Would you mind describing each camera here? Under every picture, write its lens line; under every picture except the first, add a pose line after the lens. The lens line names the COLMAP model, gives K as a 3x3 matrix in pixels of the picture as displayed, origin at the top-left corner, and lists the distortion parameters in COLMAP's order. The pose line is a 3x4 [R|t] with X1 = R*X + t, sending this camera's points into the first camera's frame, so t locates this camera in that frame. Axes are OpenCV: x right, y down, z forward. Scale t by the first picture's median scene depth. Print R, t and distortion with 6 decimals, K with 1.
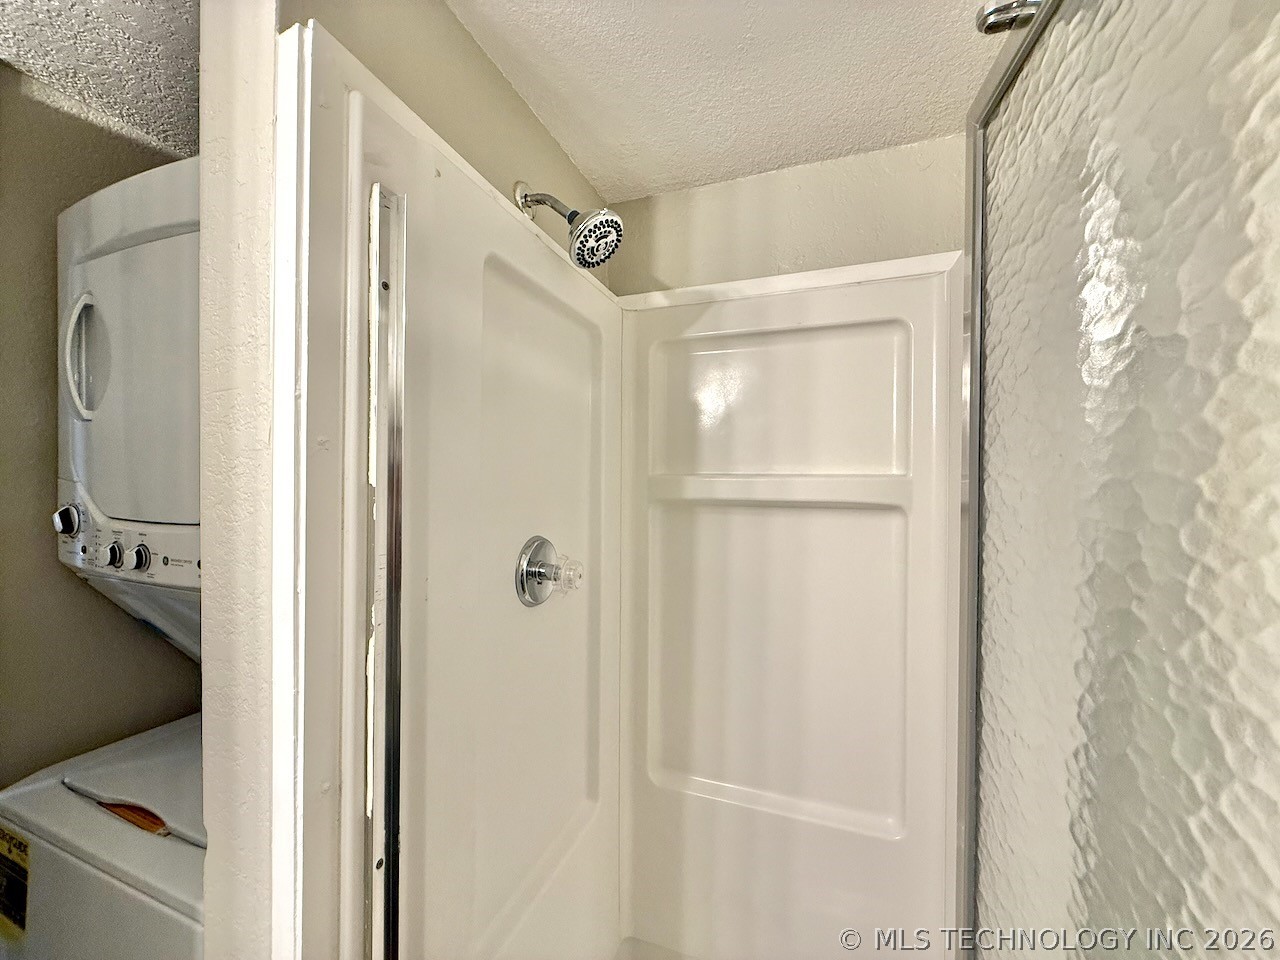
lens RADIAL K [[508.5, 0, 638.7], [0, 508.5, 479.3], [0, 0, 1]] dist [-0.001024, 0.000292]
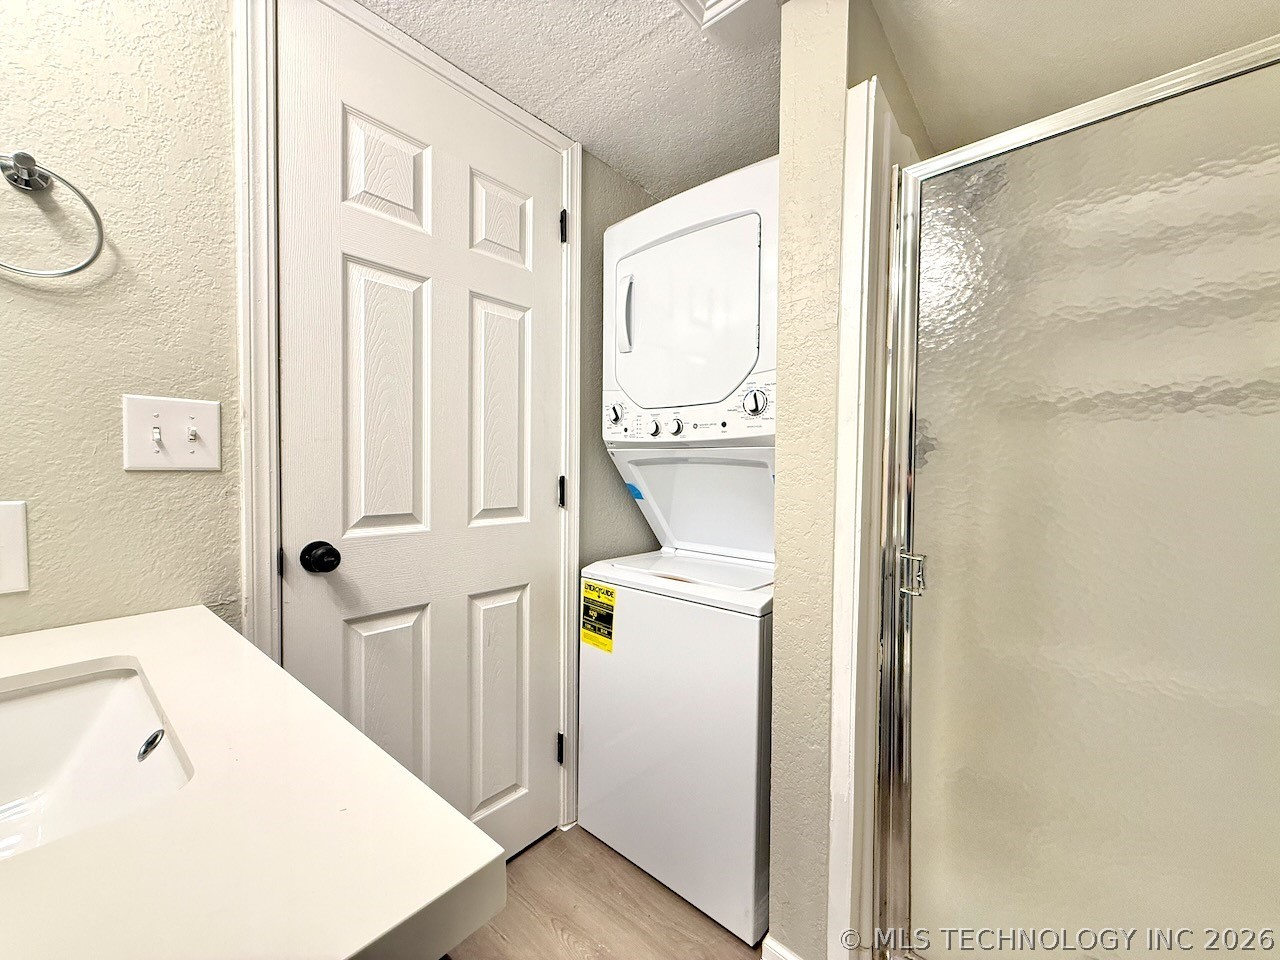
lens RADIAL K [[508.5, 0, 638.0], [0, 508.5, 483.6], [0, 0, 1]] dist [-0.001024, 0.000292]
pose [[0.940836, 0.009980, -0.338715, -0.524016], [-0.003128, 0.999779, 0.020768, 0.305625], [0.338847, -0.018480, 0.940660, -0.622491]]
